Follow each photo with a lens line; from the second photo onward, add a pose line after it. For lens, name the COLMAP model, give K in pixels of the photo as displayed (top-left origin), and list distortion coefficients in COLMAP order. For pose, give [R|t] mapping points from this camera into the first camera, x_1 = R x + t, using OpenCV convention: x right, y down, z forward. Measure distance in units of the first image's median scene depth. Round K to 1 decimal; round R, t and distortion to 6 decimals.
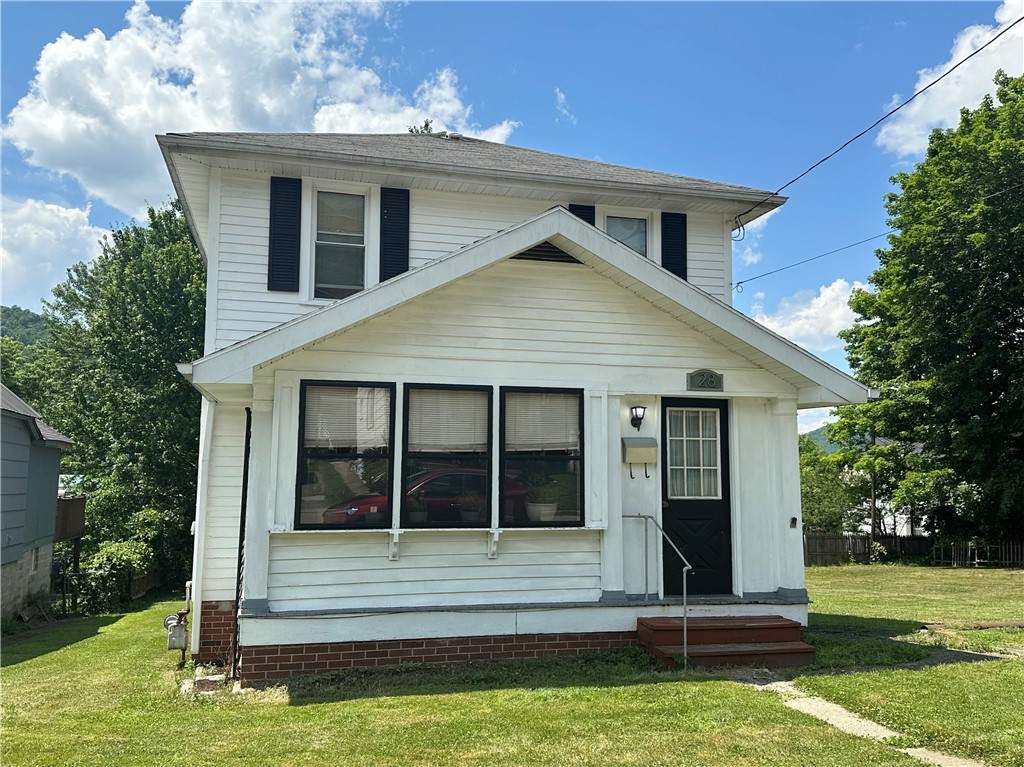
lens RADIAL K [[889.9, 0, 515.4], [0, 889.9, 379.6], [0, 0, 1]] dist [0.085575, -0.093910]
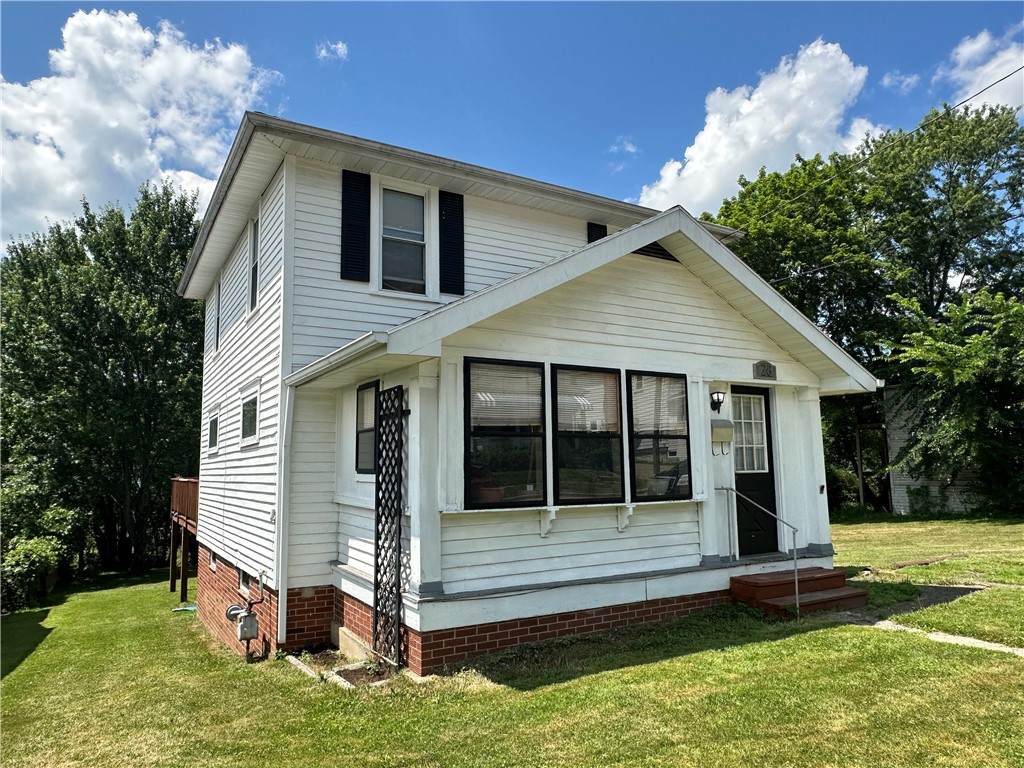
lens RADIAL K [[689.2, 0, 507.8], [0, 689.2, 392.2], [0, 0, 1]] dist [-0.005014, 0.016483]
pose [[0.961596, 0.009401, 0.274306, -0.369552], [-0.006816, 0.999923, -0.010378, 0.042667], [-0.274383, 0.008109, 0.961586, 0.238148]]
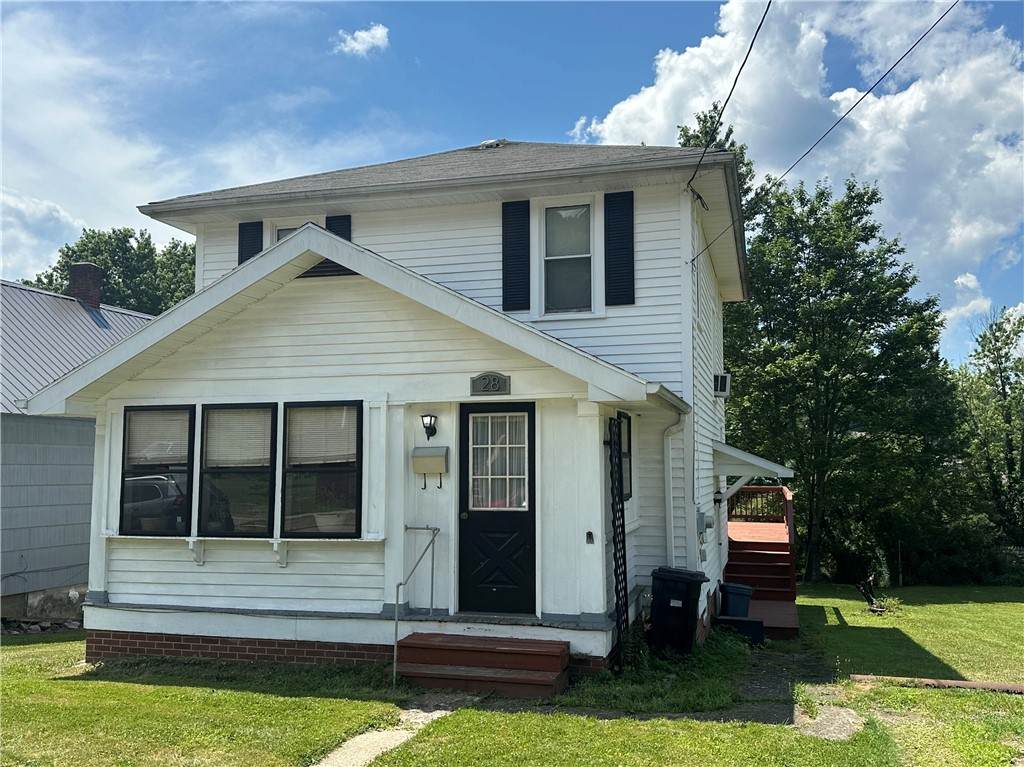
lens RADIAL K [[889.9, 0, 525.0], [0, 889.9, 405.4], [0, 0, 1]] dist [0.085575, -0.093910]
pose [[0.866532, -0.047918, -0.496817, 0.728413], [0.060222, 0.998147, 0.008766, 0.018182], [0.495476, -0.037515, 0.867811, 0.223605]]
